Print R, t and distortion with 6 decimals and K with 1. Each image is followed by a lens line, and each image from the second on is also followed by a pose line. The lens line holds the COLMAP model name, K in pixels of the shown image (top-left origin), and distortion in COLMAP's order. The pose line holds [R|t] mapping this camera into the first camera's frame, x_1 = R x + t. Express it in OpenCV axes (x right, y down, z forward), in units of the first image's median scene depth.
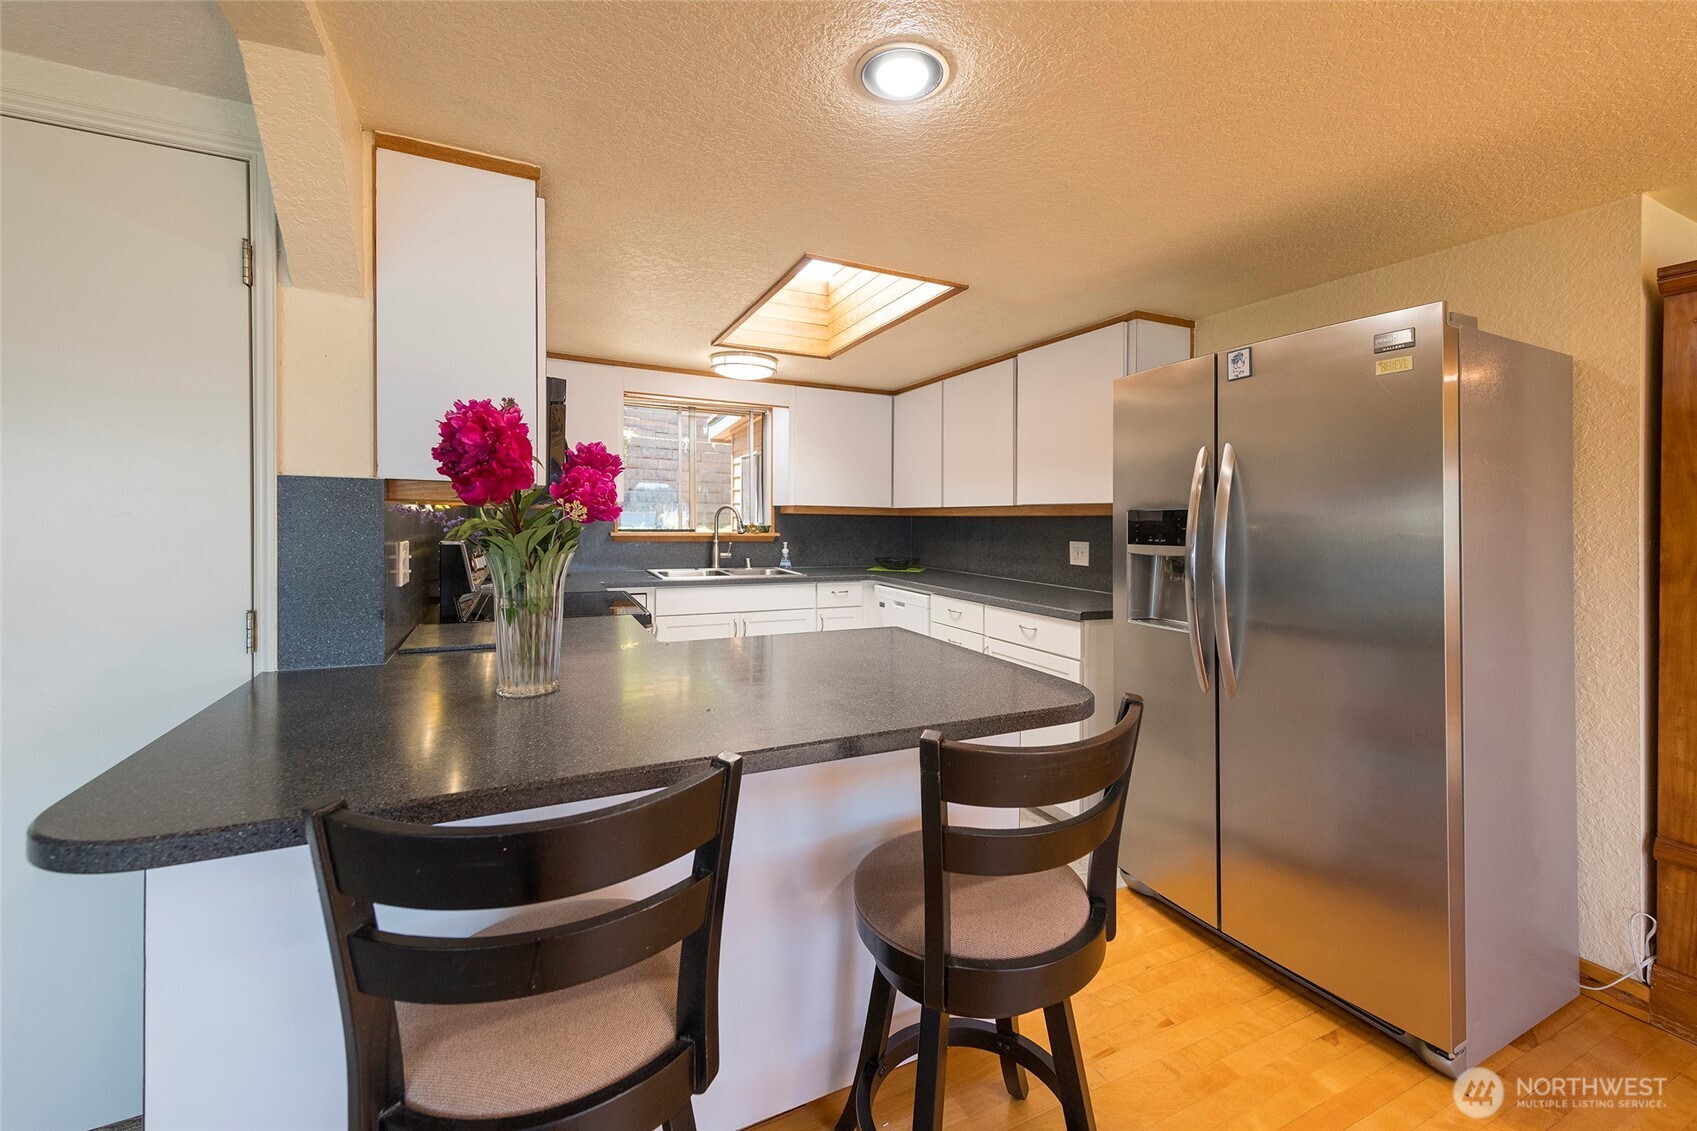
lens RADIAL K [[667.0, 0, 851.0], [0, 667.0, 513.9], [0, 0, 1]] dist [0.007327, -0.000043]
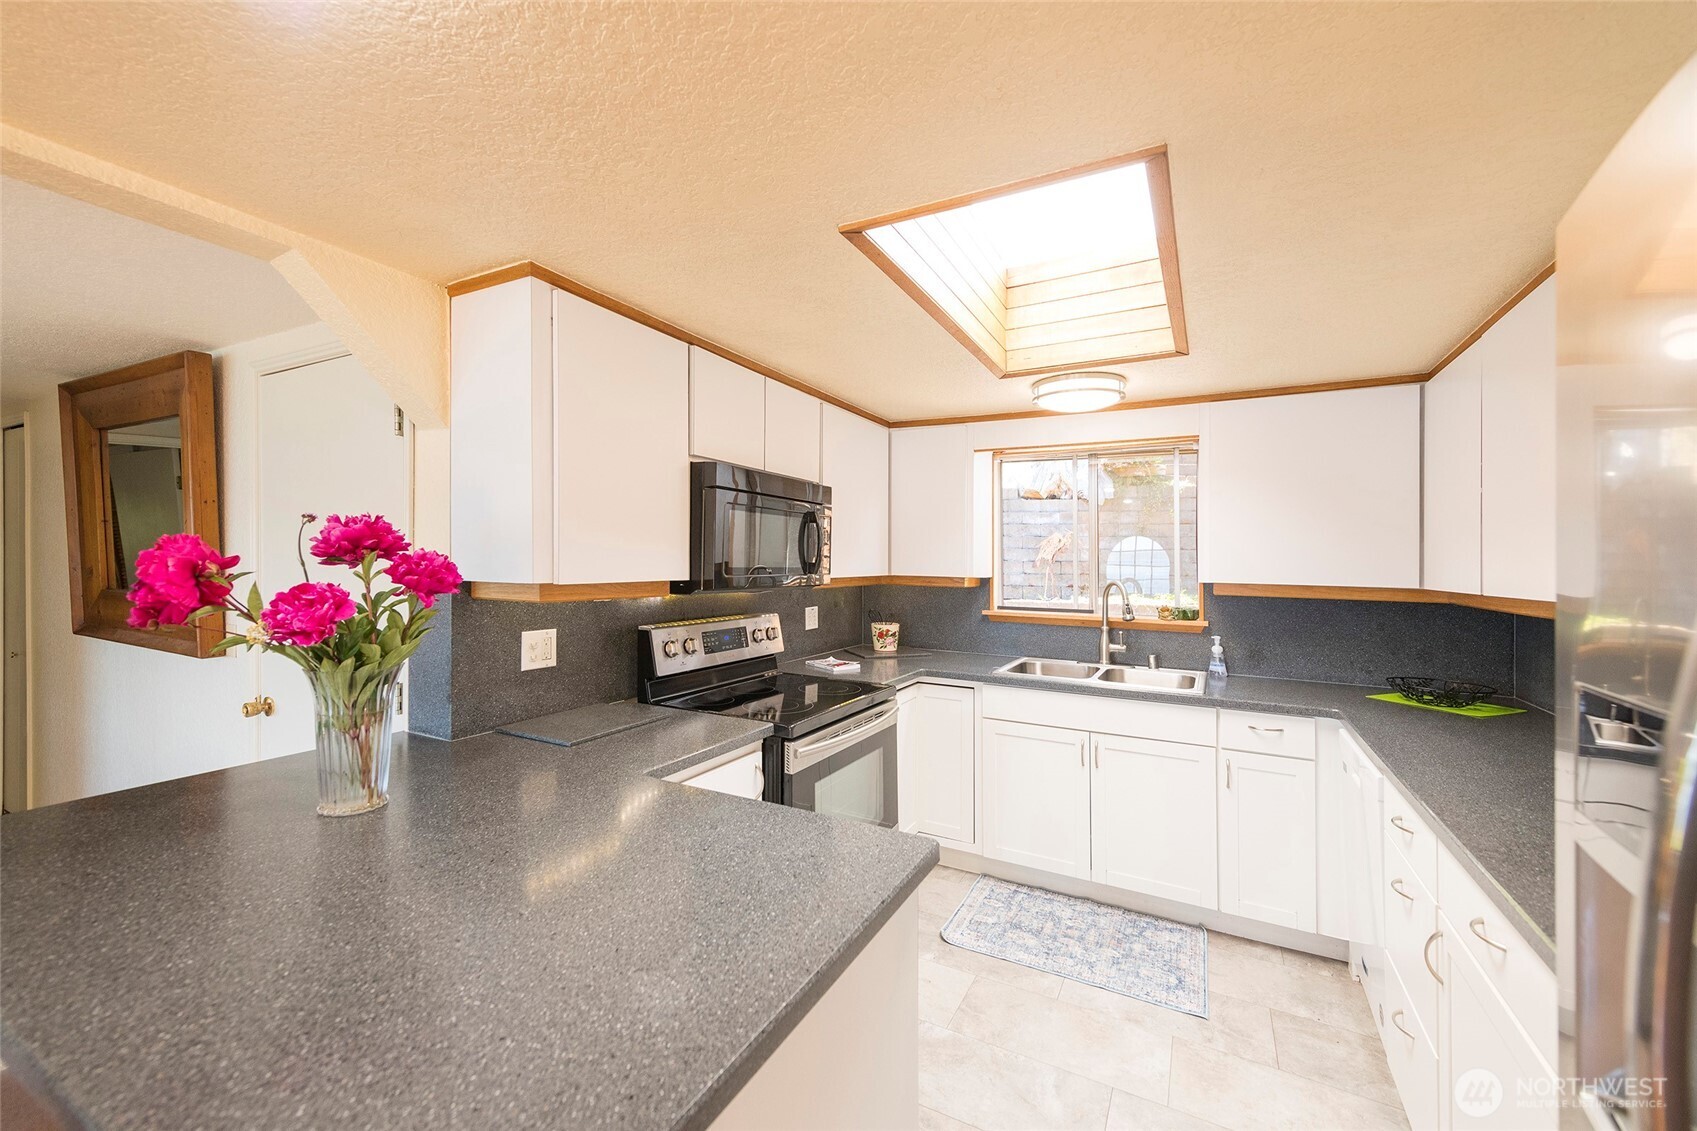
lens RADIAL K [[667.0, 0, 857.1], [0, 667.0, 565.5], [0, 0, 1]] dist [0.007327, -0.000043]
pose [[0.601504, -0.000678, -0.798869, 0.247839], [0.000591, 1.000000, -0.000403, -0.032184], [0.798869, -0.000229, 0.601505, 0.338008]]
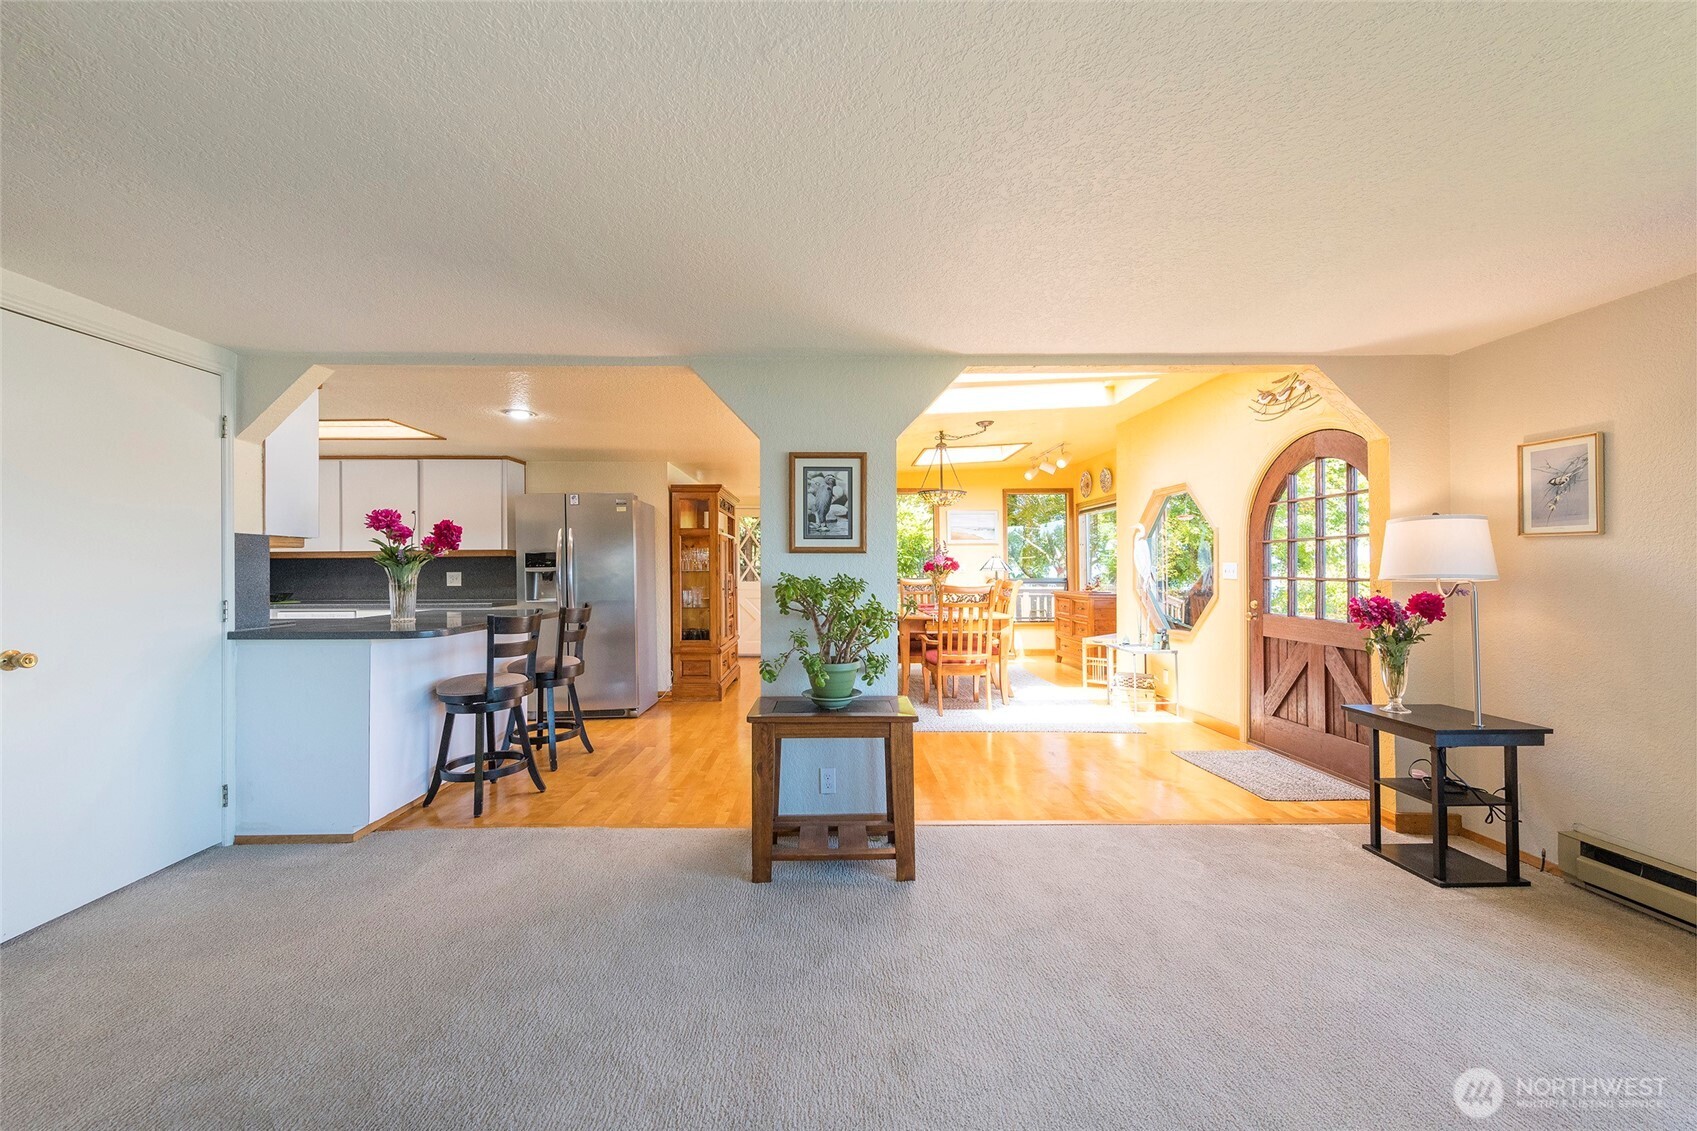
lens RADIAL K [[667.0, 0, 839.9], [0, 667.0, 562.4], [0, 0, 1]] dist [0.007327, -0.000043]
pose [[0.439047, -0.006388, 0.898441, -0.605203], [0.006672, 0.999970, 0.003849, 0.012846], [-0.898439, 0.004304, 0.439077, -0.511911]]
